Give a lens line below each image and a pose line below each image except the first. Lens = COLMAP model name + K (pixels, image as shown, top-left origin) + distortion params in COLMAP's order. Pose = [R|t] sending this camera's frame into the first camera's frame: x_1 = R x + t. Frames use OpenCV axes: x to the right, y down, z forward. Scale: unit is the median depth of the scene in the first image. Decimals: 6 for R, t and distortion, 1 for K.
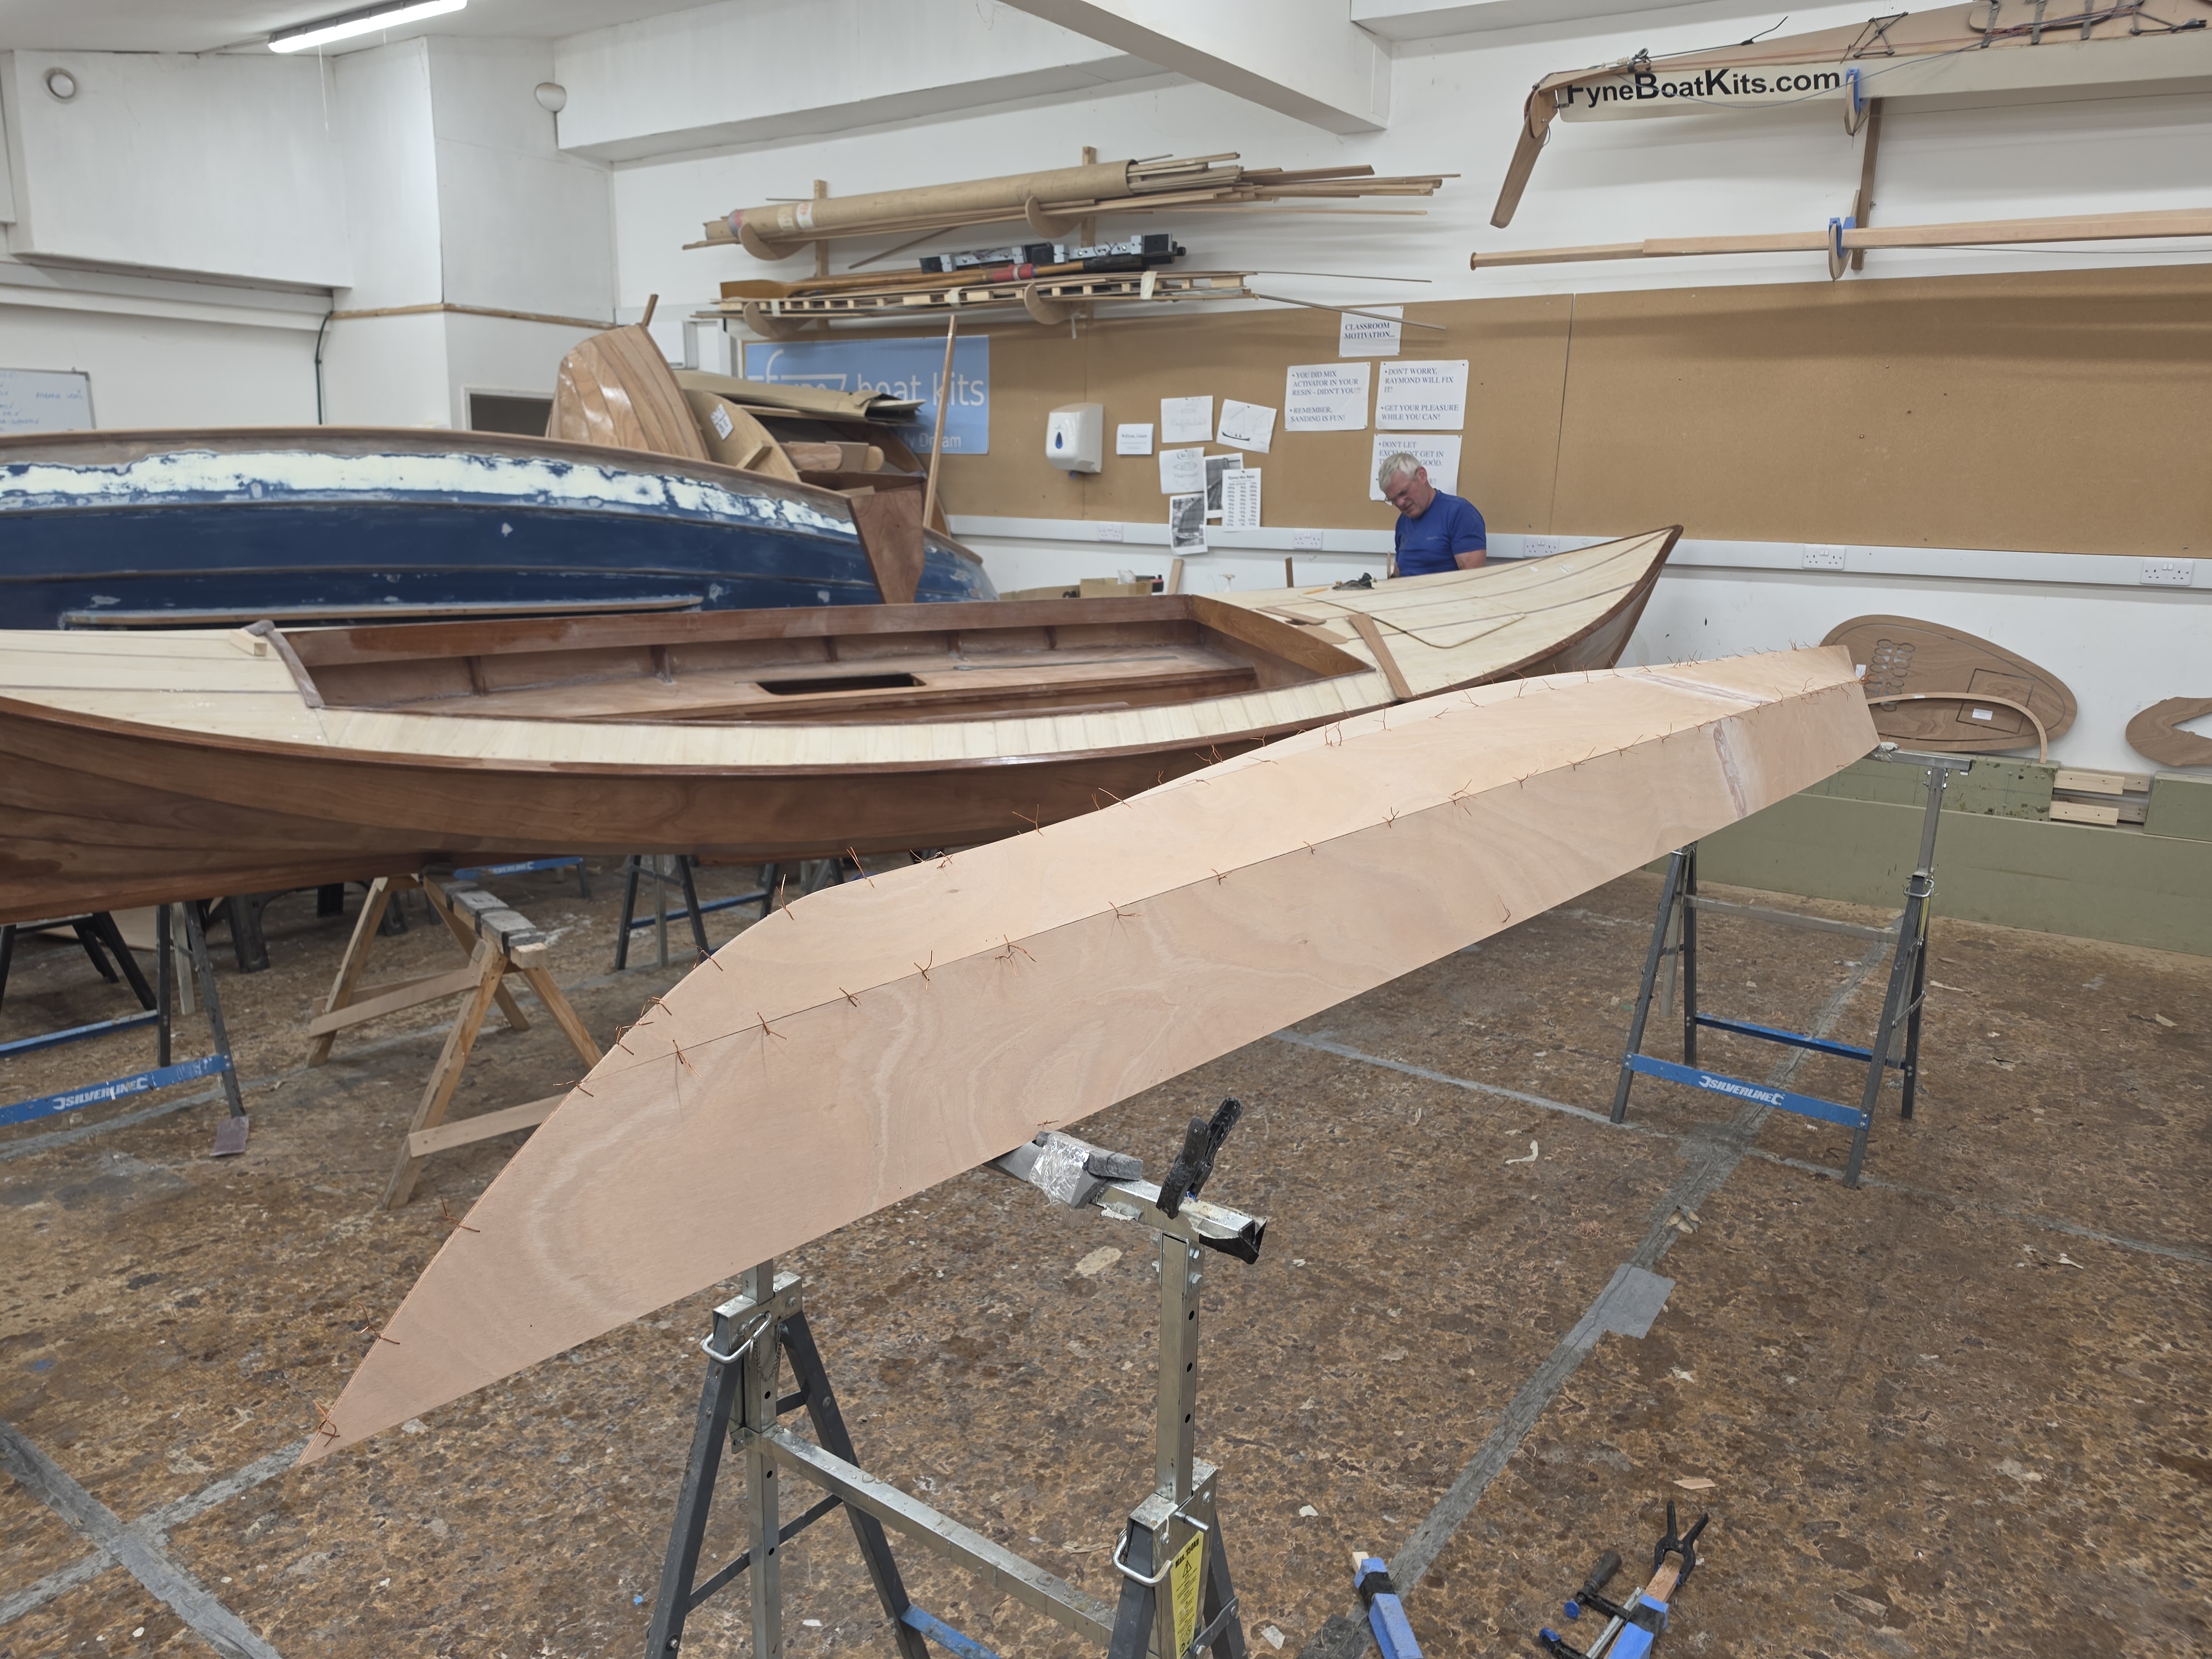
lens RADIAL K [[1525.3, 0, 1088.6], [0, 1525.3, 847.4], [0, 0, 1]] dist [0.034937, -0.049681]
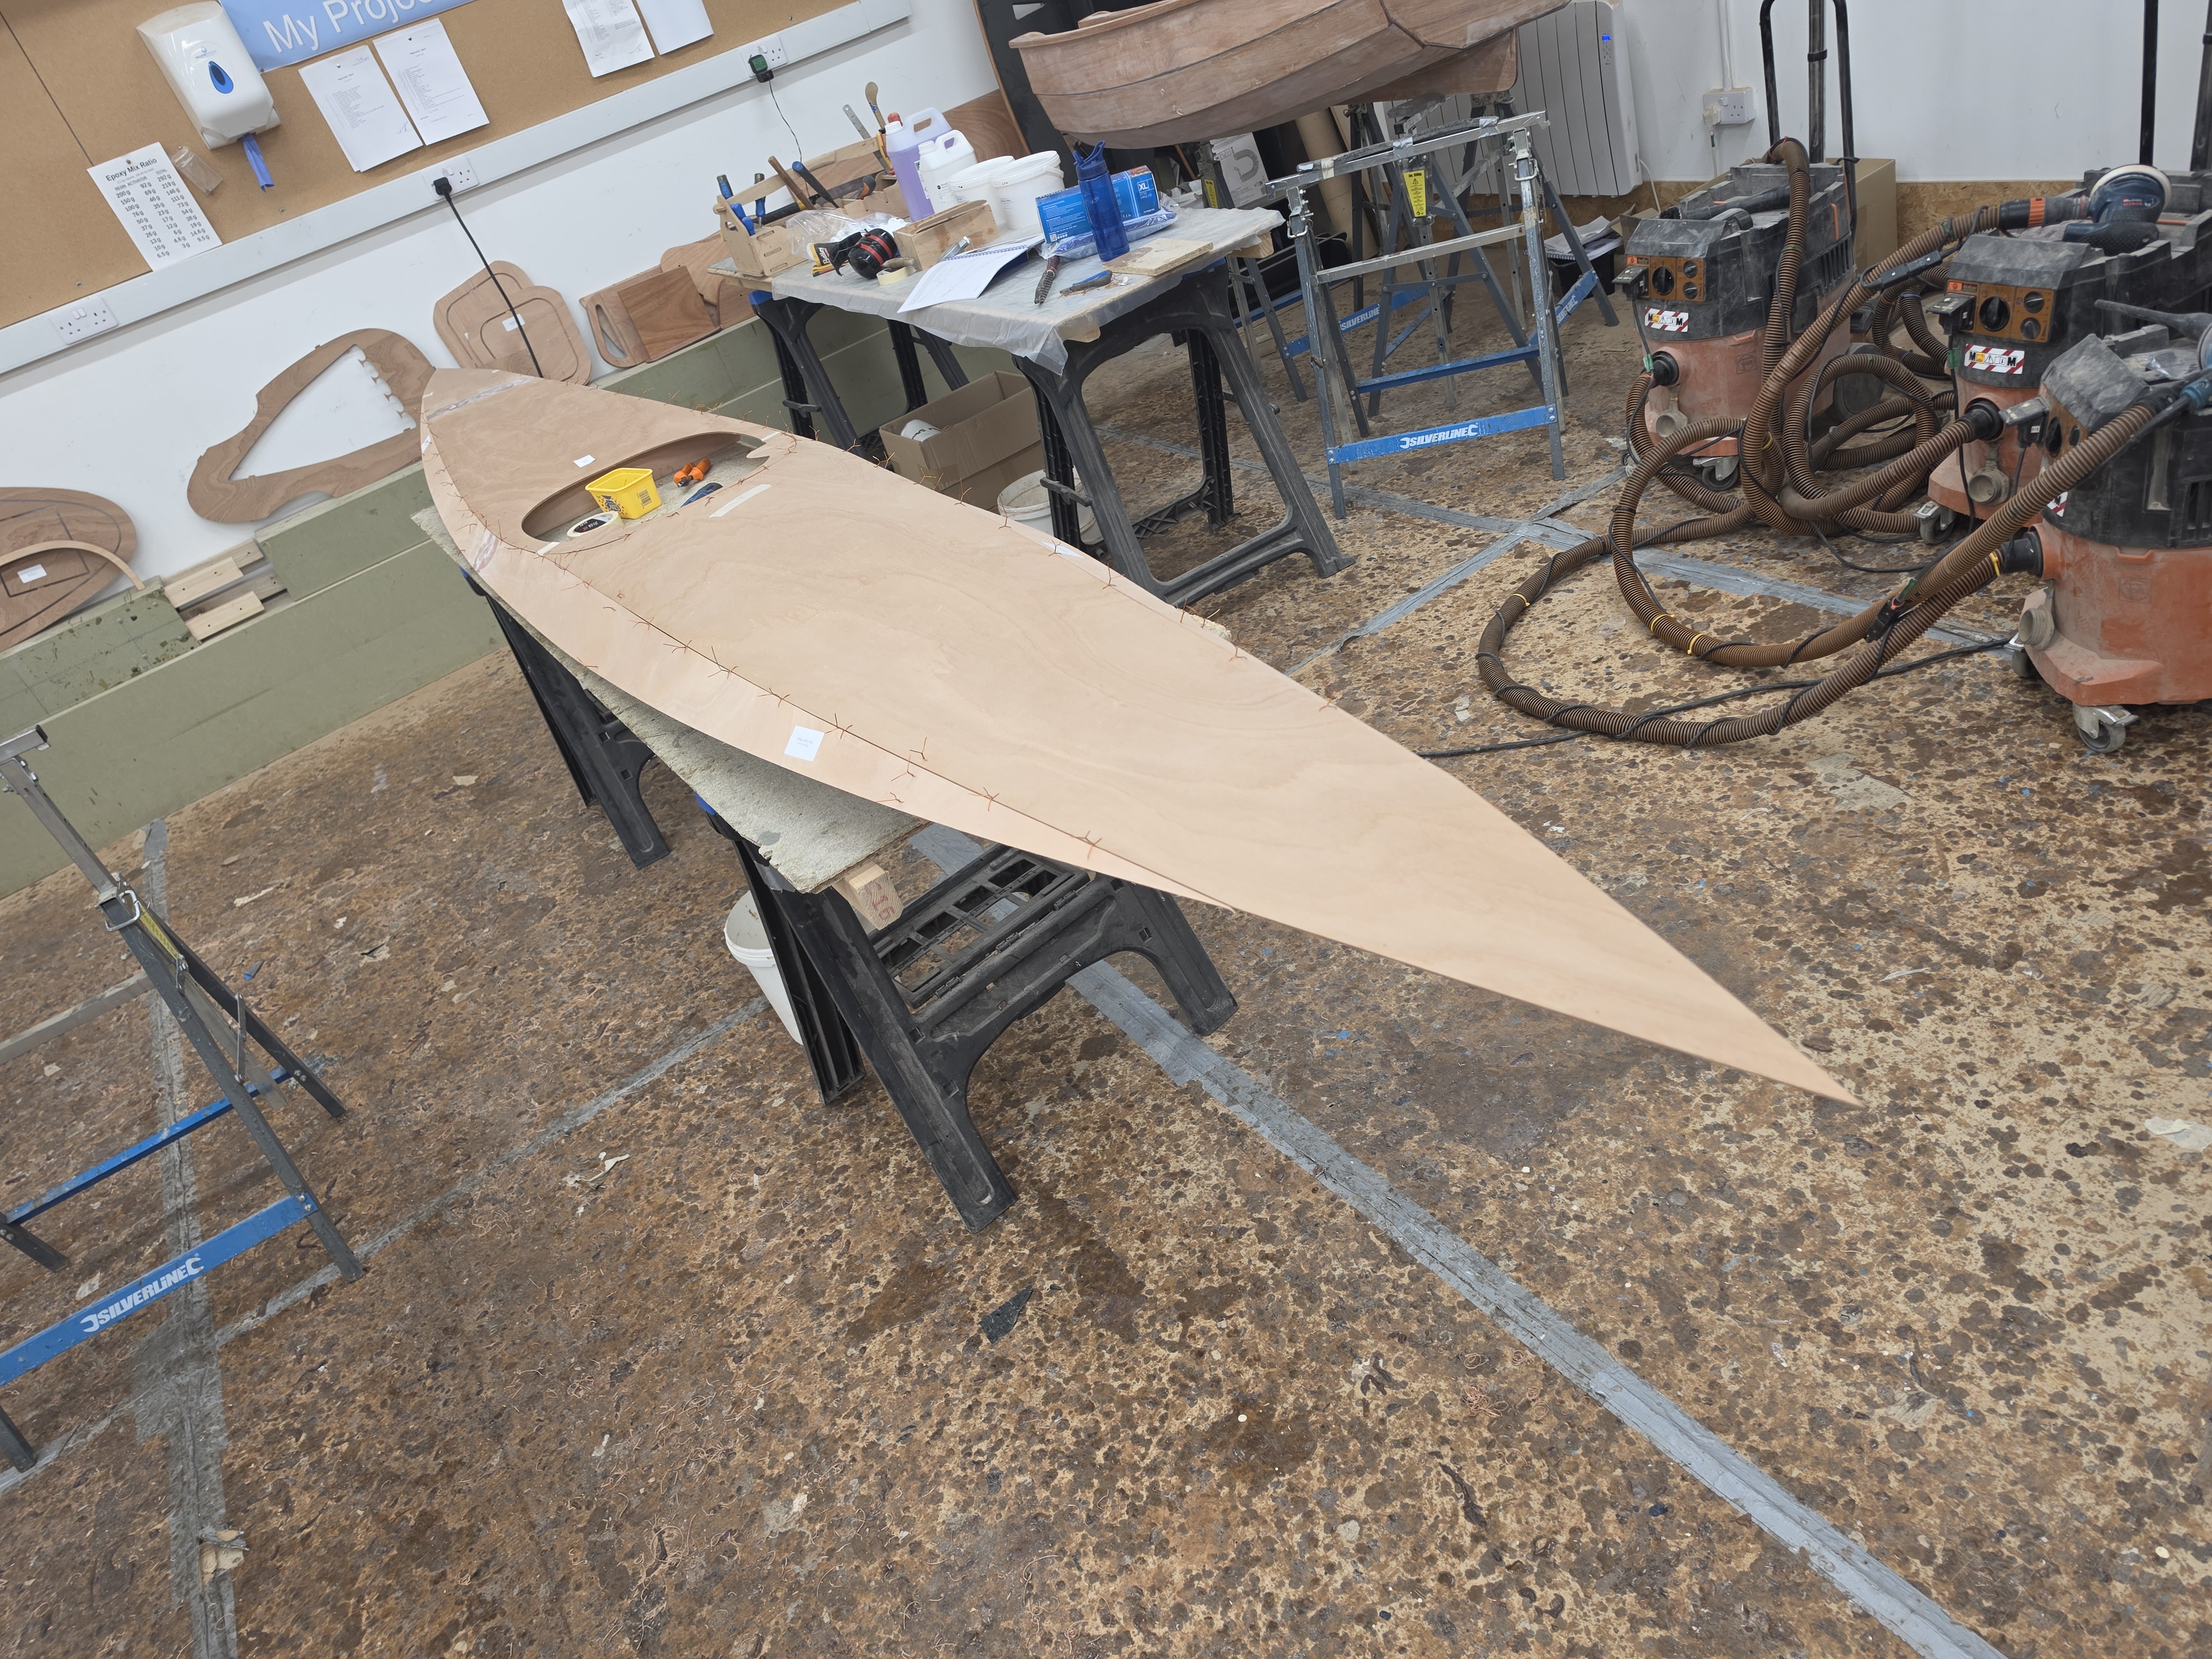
lens RADIAL K [[1525.3, 0, 1111.0], [0, 1525.3, 837.4], [0, 0, 1]] dist [0.034937, -0.049681]
pose [[0.346223, -0.616281, 0.707339, 0.146518], [0.494465, 0.760617, 0.420673, -0.043014], [-0.797267, 0.204107, 0.568072, 0.160985]]
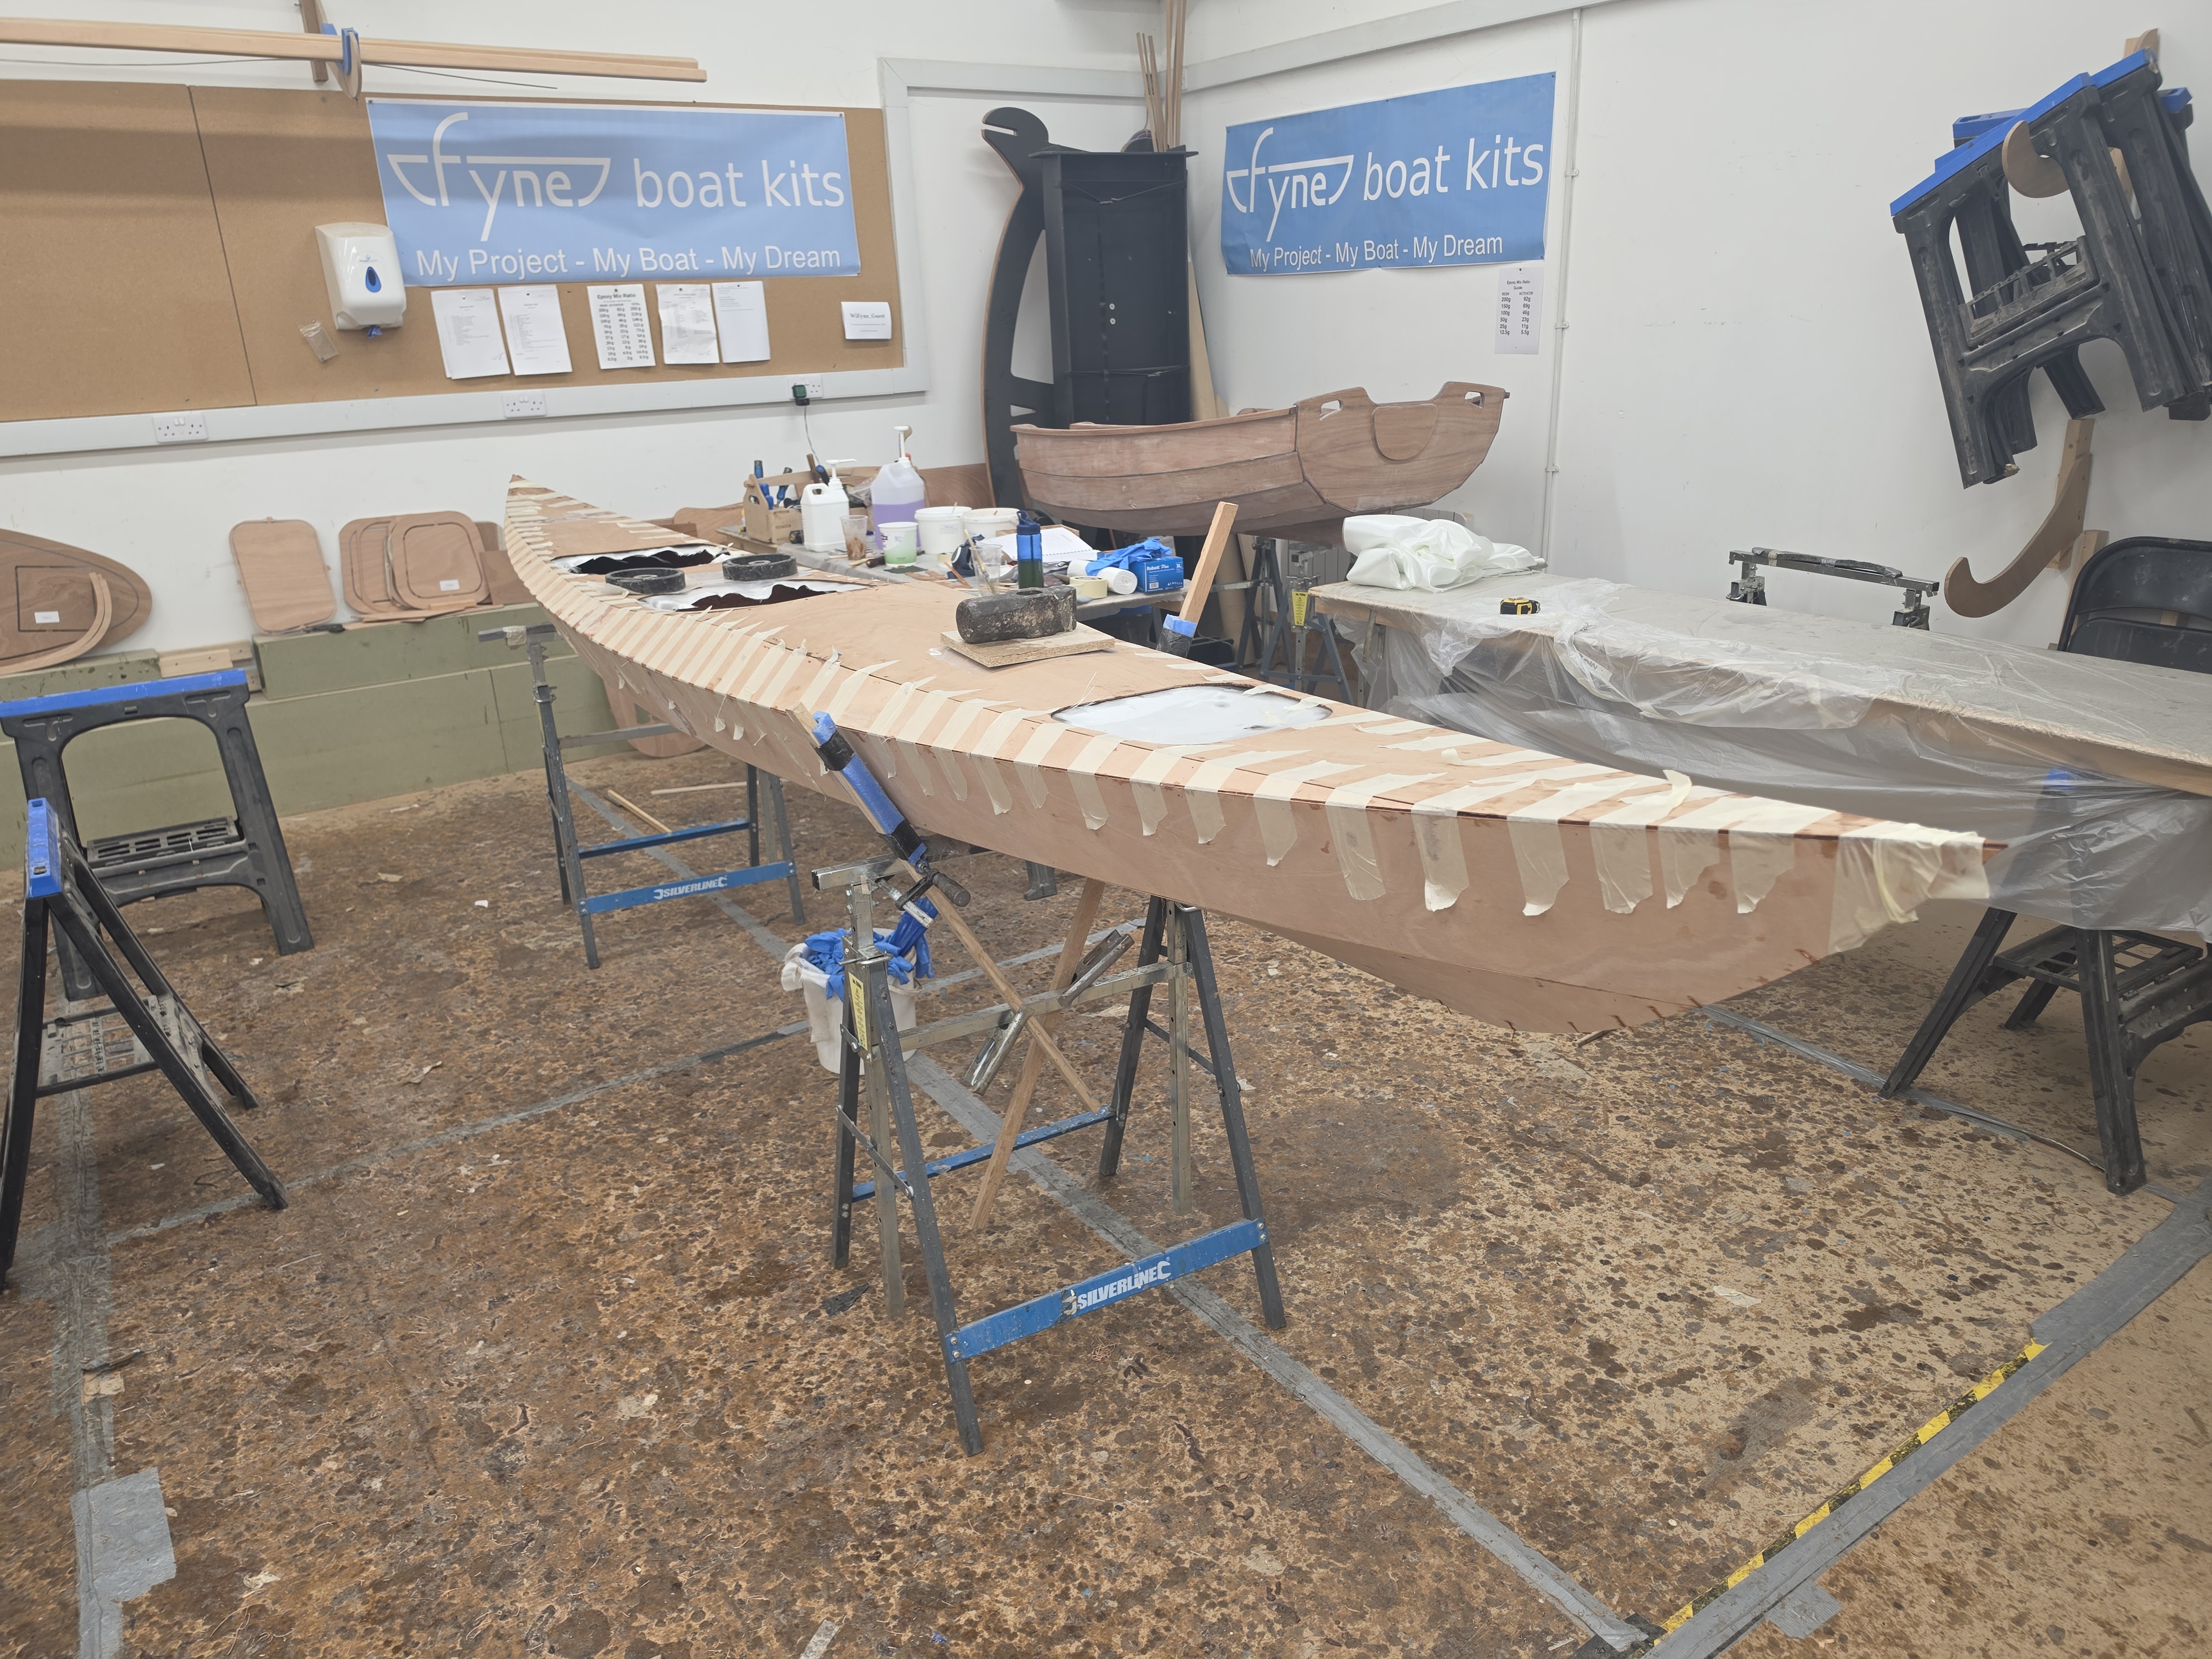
lens RADIAL K [[1525.3, 0, 1097.2], [0, 1525.3, 838.6], [0, 0, 1]] dist [0.034937, -0.049681]
pose [[0.355250, -0.336982, 0.871918, 0.003876], [0.263450, 0.931043, 0.252495, -0.033937], [-0.896879, 0.140008, 0.419531, 0.137935]]
